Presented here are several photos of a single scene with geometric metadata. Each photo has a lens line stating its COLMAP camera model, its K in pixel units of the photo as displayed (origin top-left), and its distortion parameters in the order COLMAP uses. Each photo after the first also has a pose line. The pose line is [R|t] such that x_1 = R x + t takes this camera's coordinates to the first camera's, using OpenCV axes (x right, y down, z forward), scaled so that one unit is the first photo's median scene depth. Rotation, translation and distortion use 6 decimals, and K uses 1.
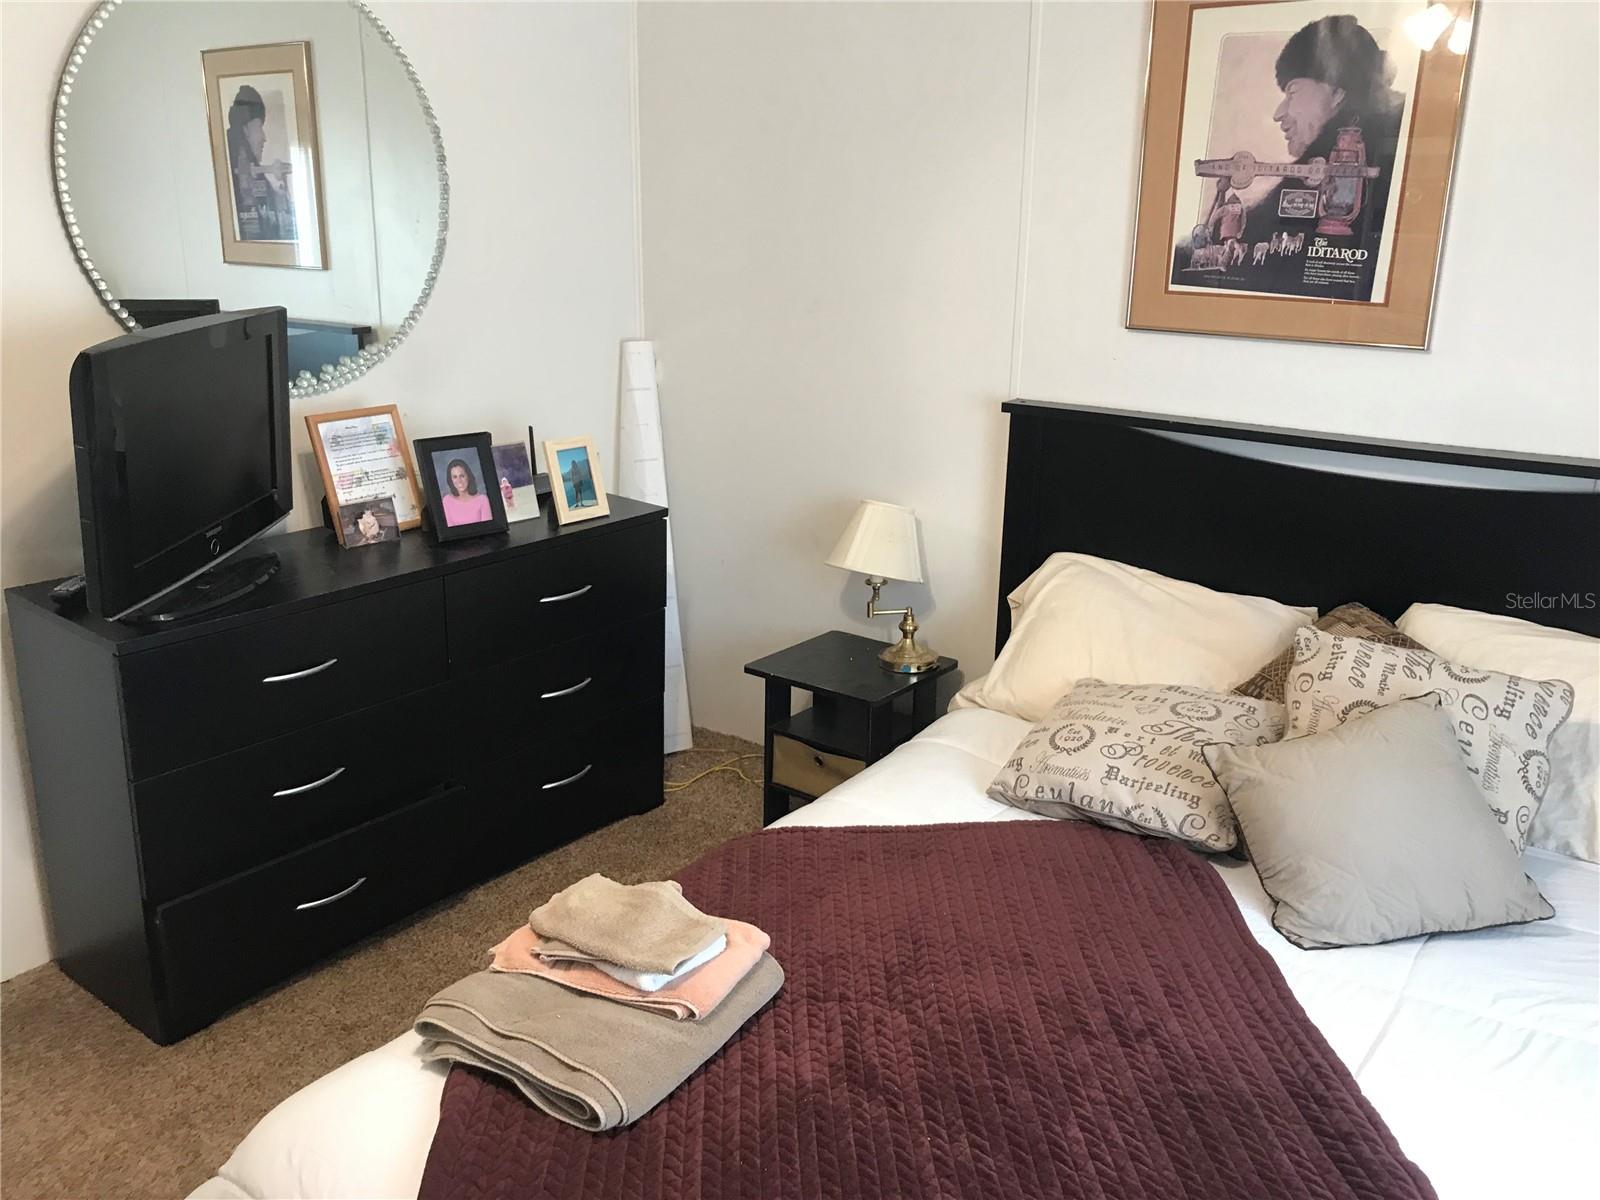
lens RADIAL K [[1294.7, 0, 807.6], [0, 1294.7, 595.9], [0, 0, 1]] dist [-0.010785, 0.007511]
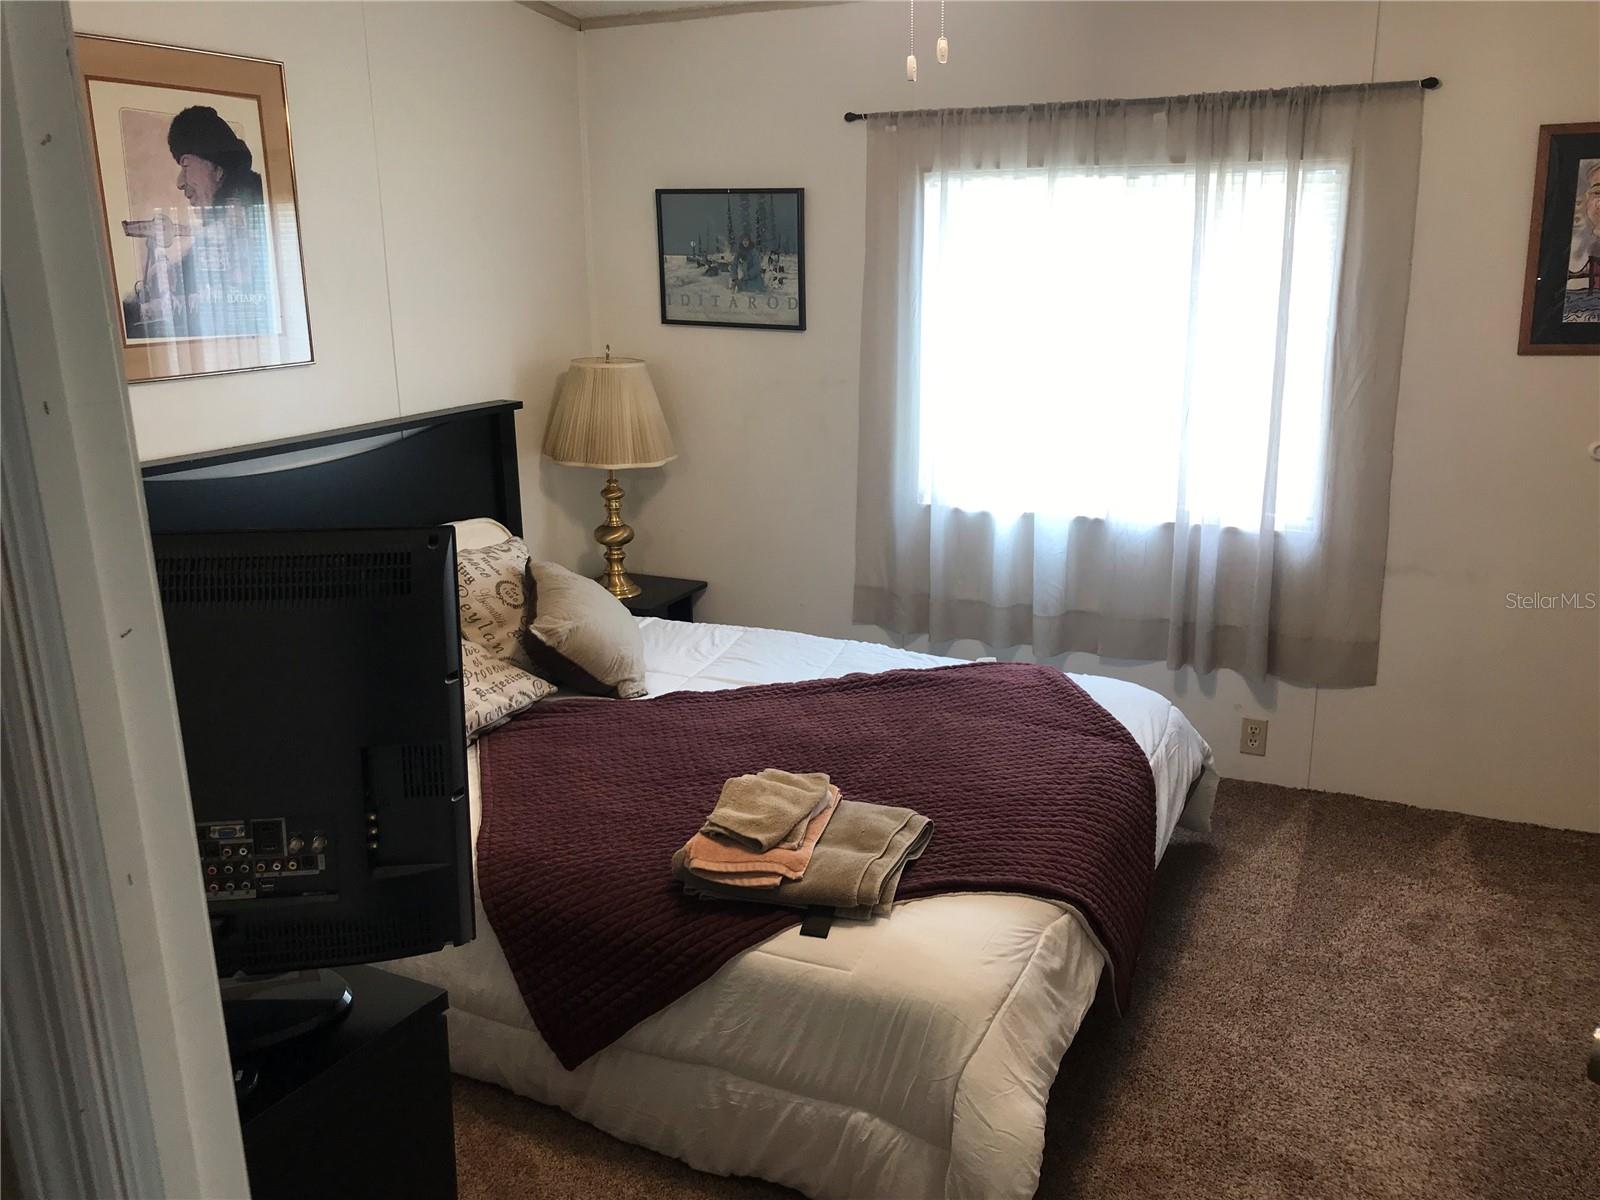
lens RADIAL K [[1294.7, 0, 807.6], [0, 1294.7, 595.9], [0, 0, 1]] dist [-0.010785, 0.007511]
pose [[-0.190360, -0.255907, 0.947773, -0.939054], [0.299859, 0.904132, 0.304350, -0.224142], [-0.934798, 0.342134, -0.095375, 0.717016]]
